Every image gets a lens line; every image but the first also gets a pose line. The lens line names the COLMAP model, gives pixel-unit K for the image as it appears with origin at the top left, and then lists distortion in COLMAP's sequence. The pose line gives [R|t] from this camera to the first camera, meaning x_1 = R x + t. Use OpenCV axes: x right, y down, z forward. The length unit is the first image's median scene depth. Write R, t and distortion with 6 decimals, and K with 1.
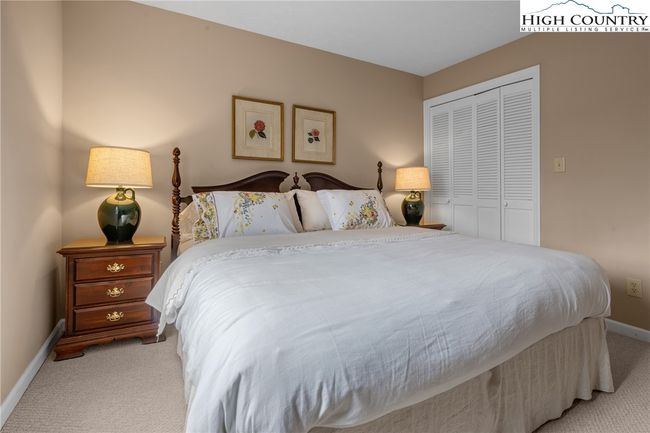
lens RADIAL K [[315.0, 0, 325.2], [0, 315.0, 187.4], [0, 0, 1]] dist [0.025327, 0.000023]
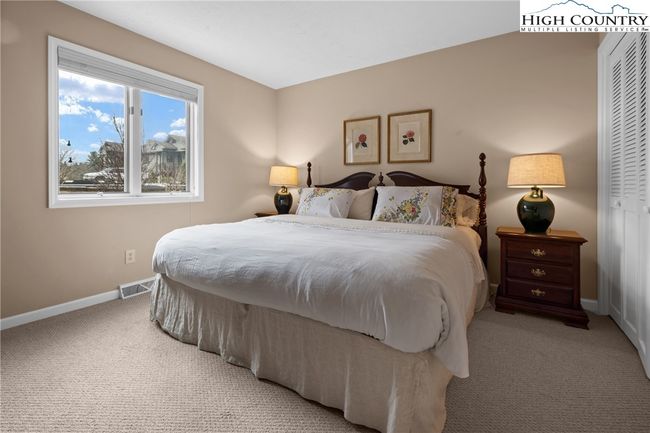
lens RADIAL K [[286.6, 0, 325.0], [0, 286.6, 192.2], [0, 0, 1]] dist [-0.025130, 0.000038]
pose [[0.463734, 0.005041, -0.885960, 0.761894], [0.002787, 0.999971, 0.007148, 0.019495], [0.885970, -0.005784, 0.463706, 0.306292]]
